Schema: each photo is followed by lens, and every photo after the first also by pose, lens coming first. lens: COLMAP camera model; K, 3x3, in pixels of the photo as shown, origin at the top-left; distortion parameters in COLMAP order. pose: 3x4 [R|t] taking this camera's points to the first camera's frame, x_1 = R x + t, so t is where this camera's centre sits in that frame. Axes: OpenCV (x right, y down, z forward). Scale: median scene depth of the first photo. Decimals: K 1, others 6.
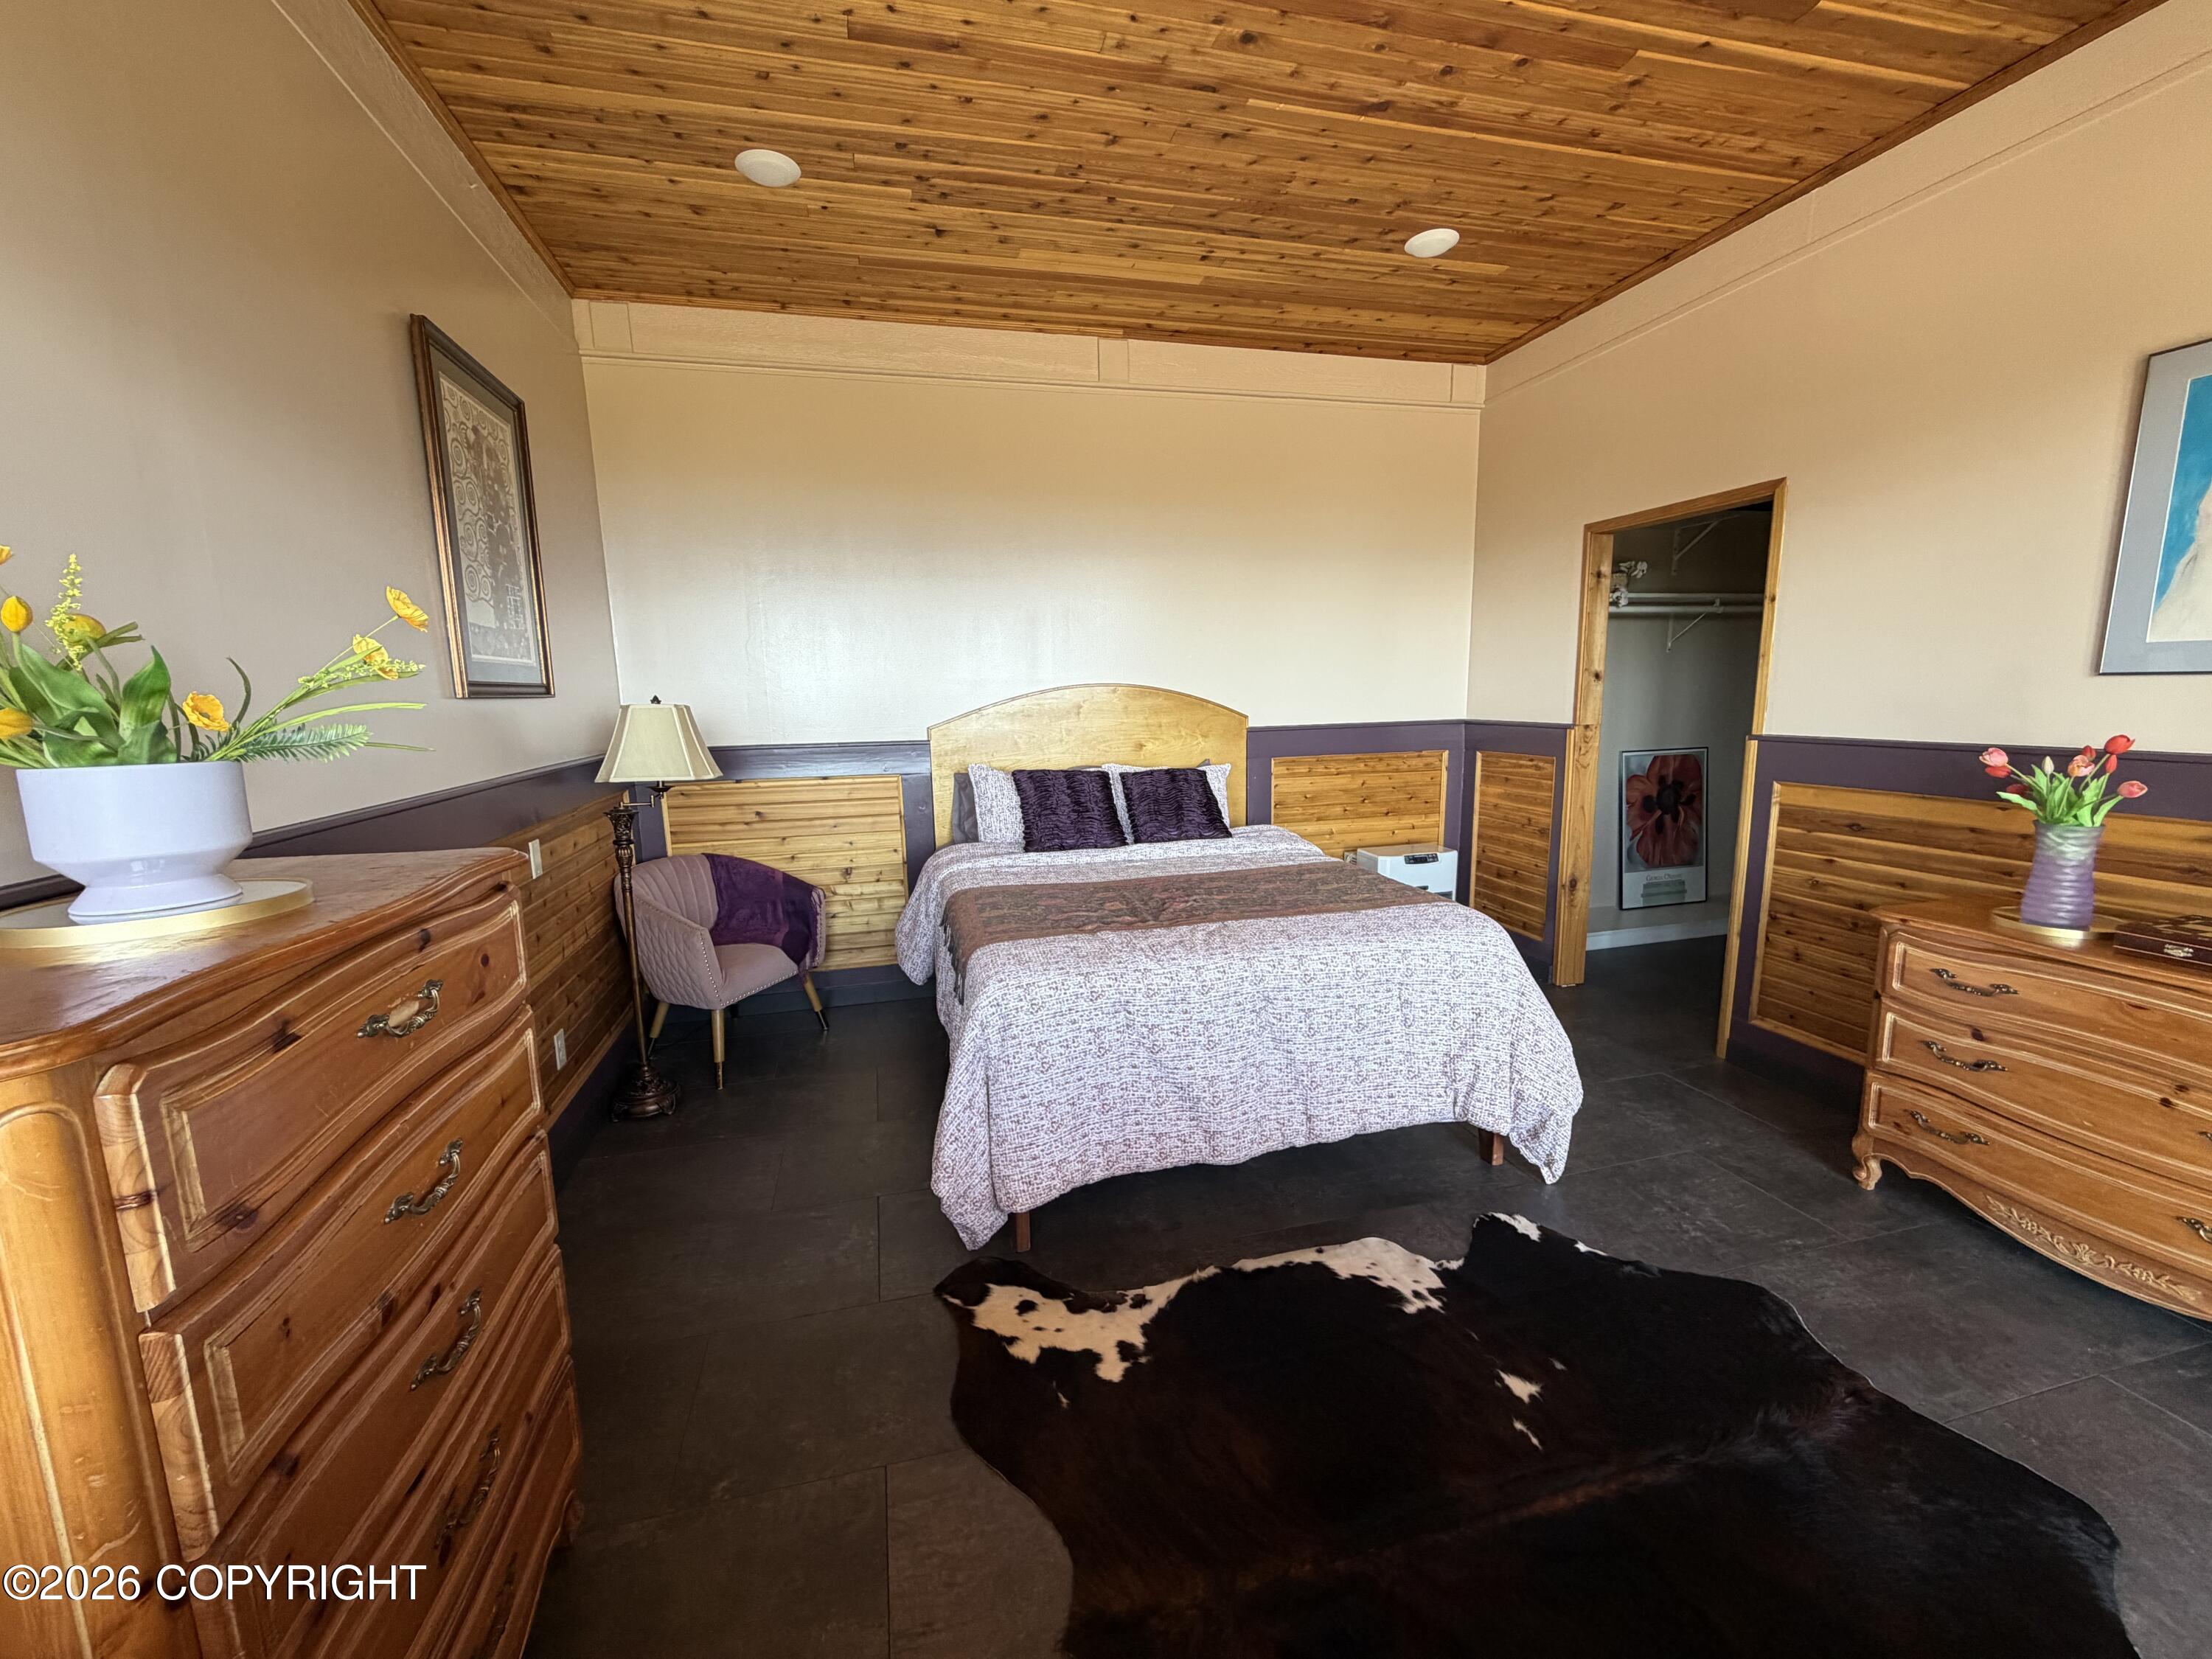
lens RADIAL K [[893.2, 0, 1099.1], [0, 893.2, 827.2], [0, 0, 1]] dist [0.001454, -0.000170]
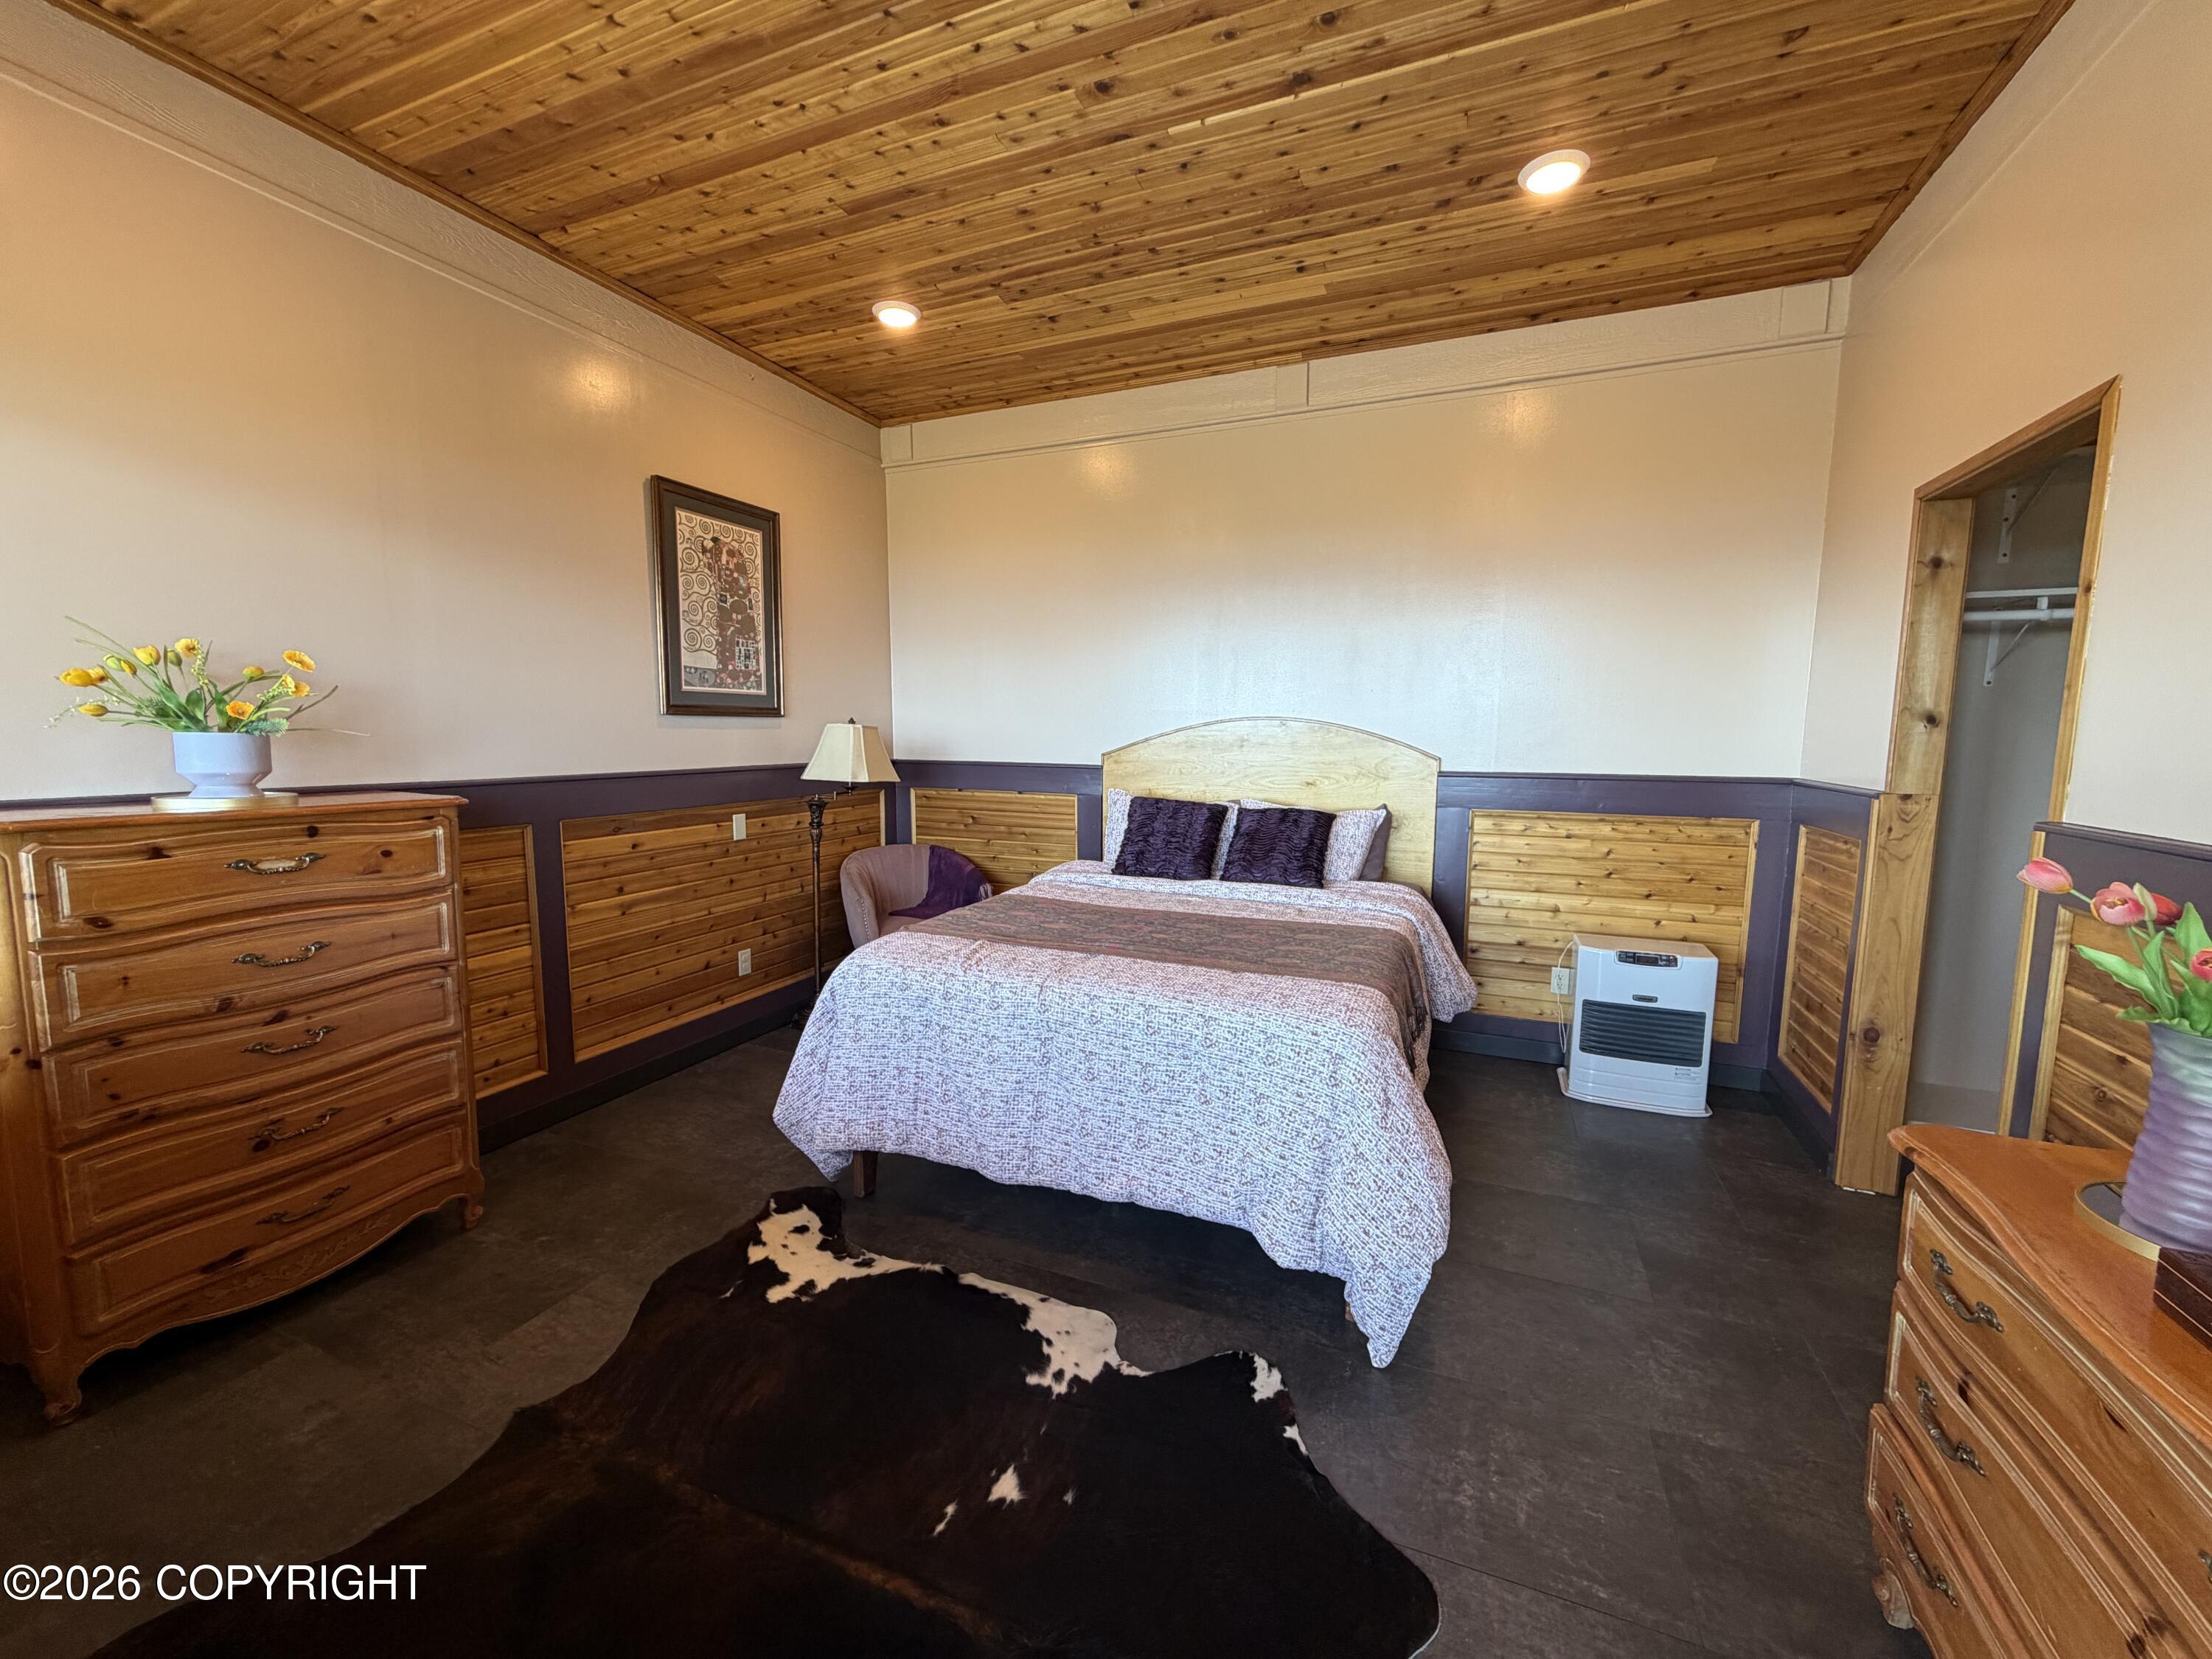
lens RADIAL K [[893.2, 0, 1100.3], [0, 893.2, 826.9], [0, 0, 1]] dist [0.001454, -0.000170]
pose [[0.790379, 0.093933, -0.605374, 0.557010], [-0.117258, 0.993101, 0.001003, -0.027039], [0.601292, 0.070192, 0.795940, 0.156701]]
